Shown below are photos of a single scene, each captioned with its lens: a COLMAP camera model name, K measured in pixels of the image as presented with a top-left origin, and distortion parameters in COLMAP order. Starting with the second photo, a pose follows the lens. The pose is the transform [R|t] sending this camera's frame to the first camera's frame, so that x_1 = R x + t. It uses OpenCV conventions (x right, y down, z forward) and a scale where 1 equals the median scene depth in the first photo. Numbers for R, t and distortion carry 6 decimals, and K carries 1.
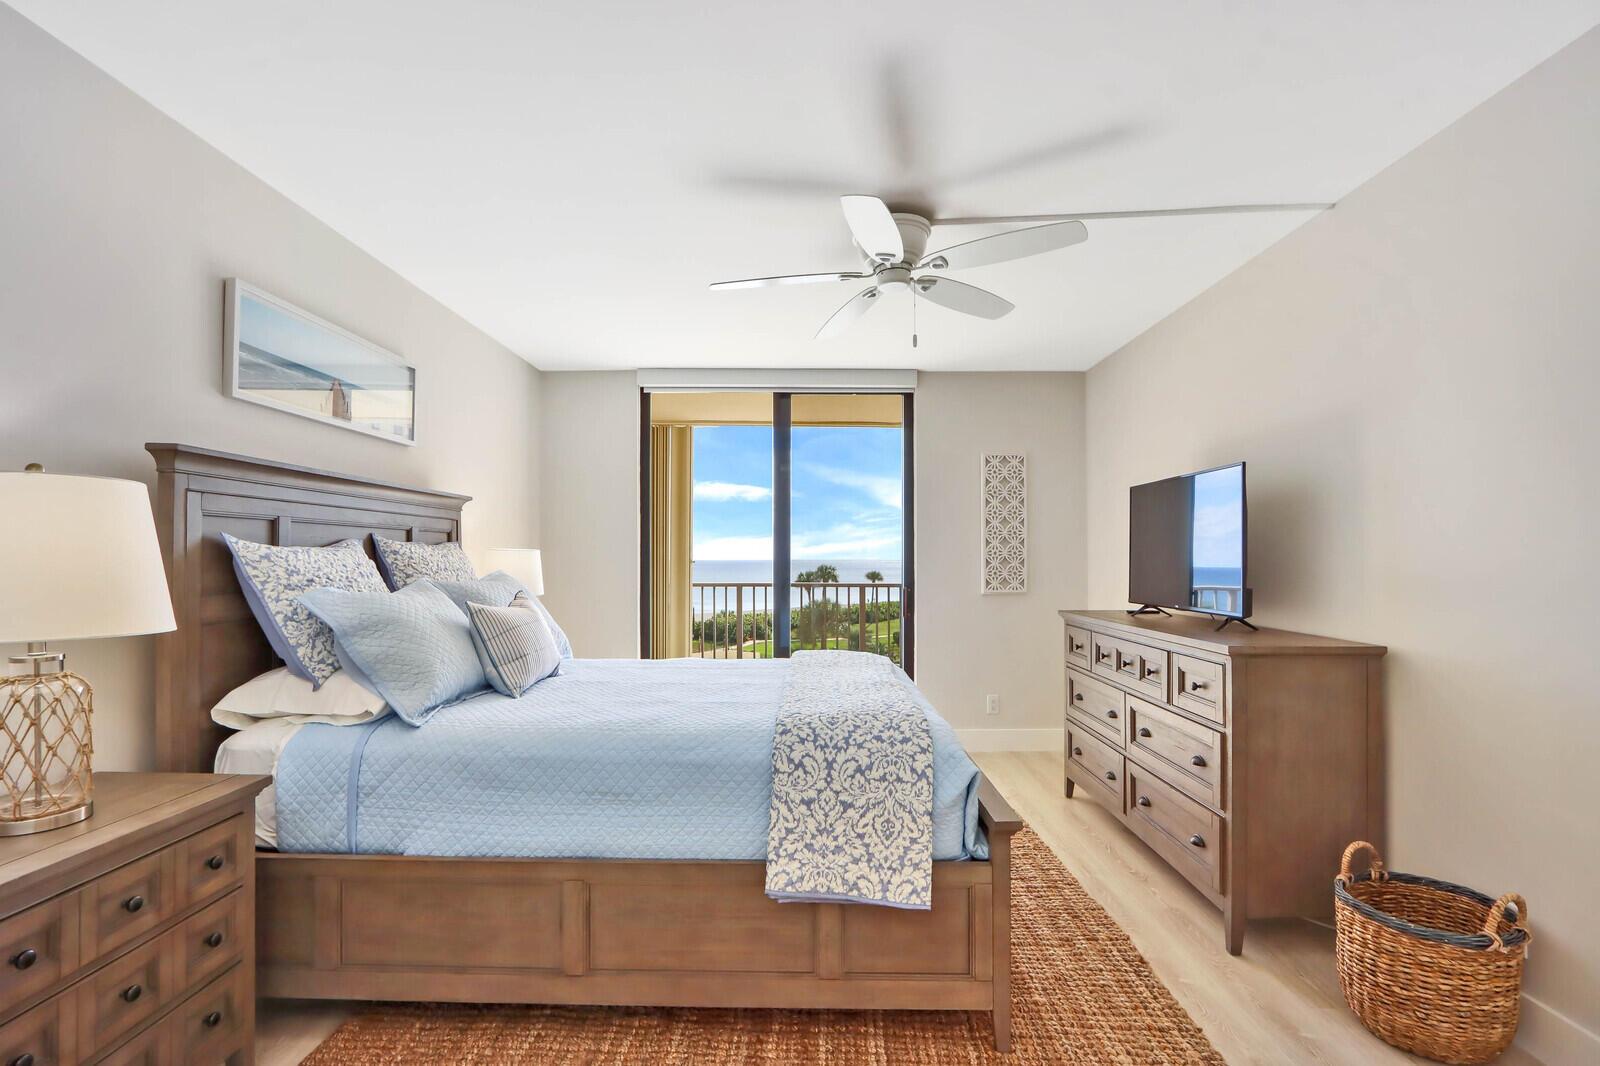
lens RADIAL K [[760.4, 0, 789.9], [0, 760.4, 546.5], [0, 0, 1]] dist [-0.012769, 0.000014]
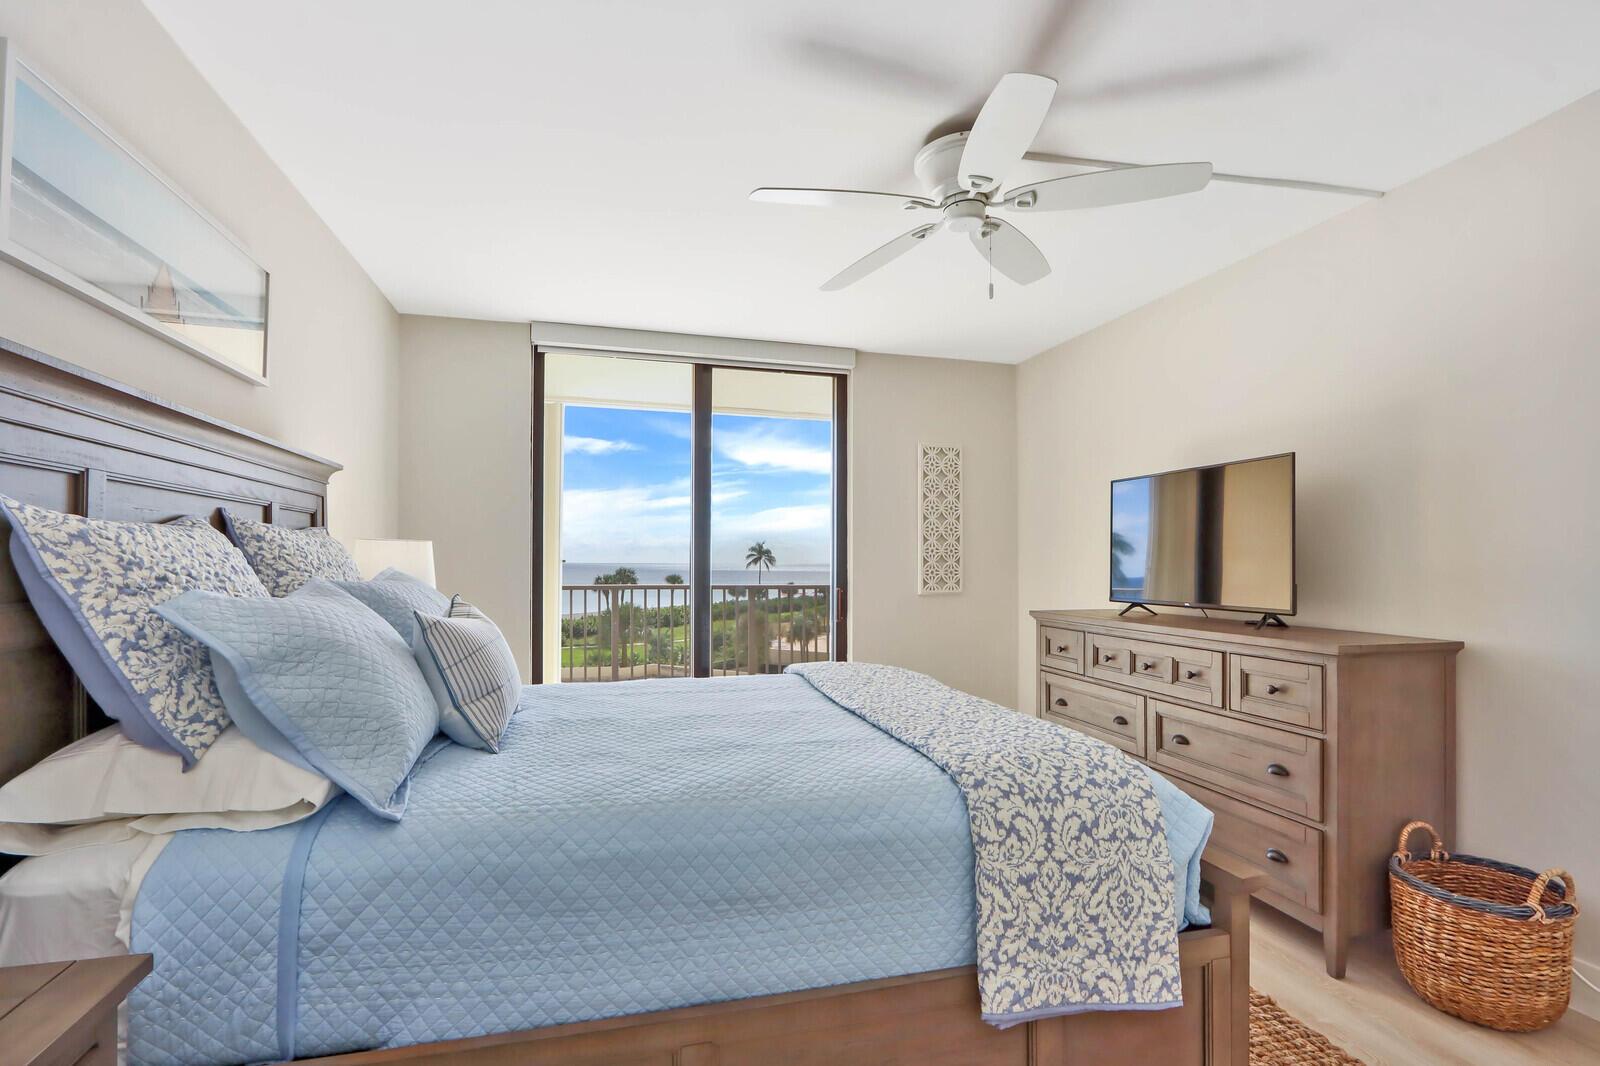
lens RADIAL K [[761.9, 0, 796.7], [0, 761.9, 546.9], [0, 0, 1]] dist [-0.012544, -0.000285]
pose [[0.960788, 0.007229, 0.277191, -0.346037], [-0.006029, 0.999968, -0.005182, 0.021875], [-0.277219, 0.003308, 0.960801, 0.326207]]
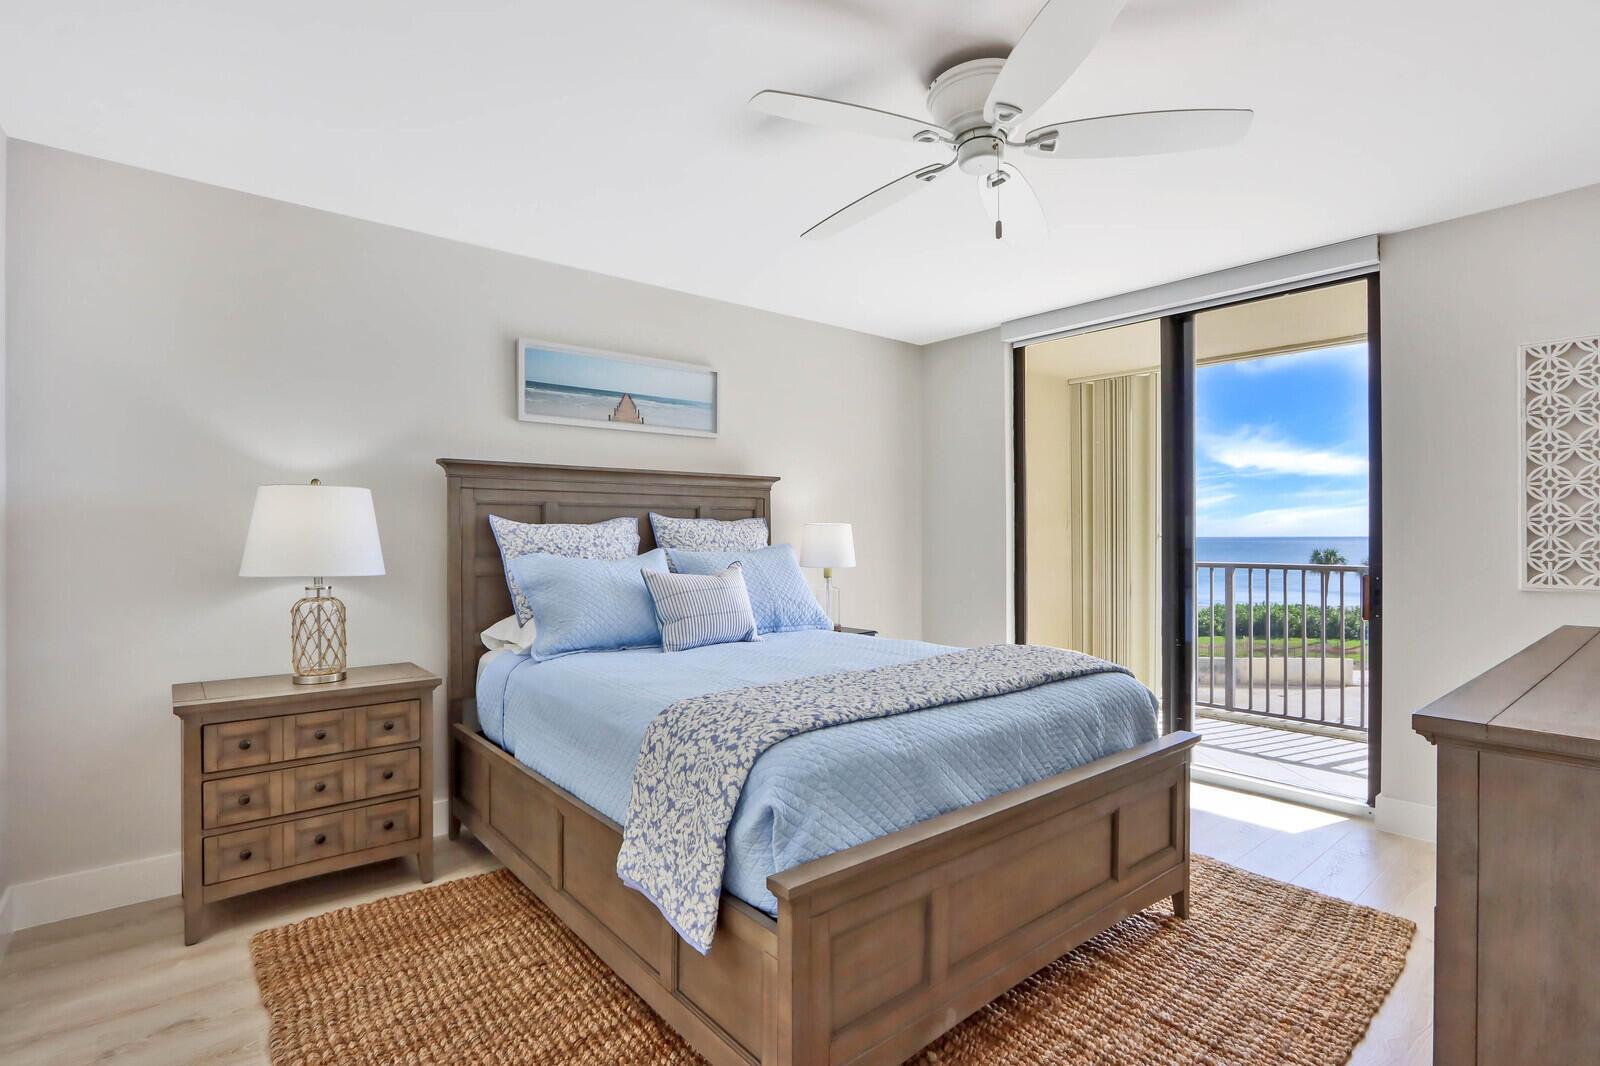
lens RADIAL K [[760.4, 0, 789.9], [0, 760.4, 546.5], [0, 0, 1]] dist [-0.012769, 0.000014]
pose [[0.650991, 0.007215, -0.759051, 0.745998], [0.015007, 0.999637, 0.022373, 0.018794], [0.758937, -0.025956, 0.650647, 0.474320]]
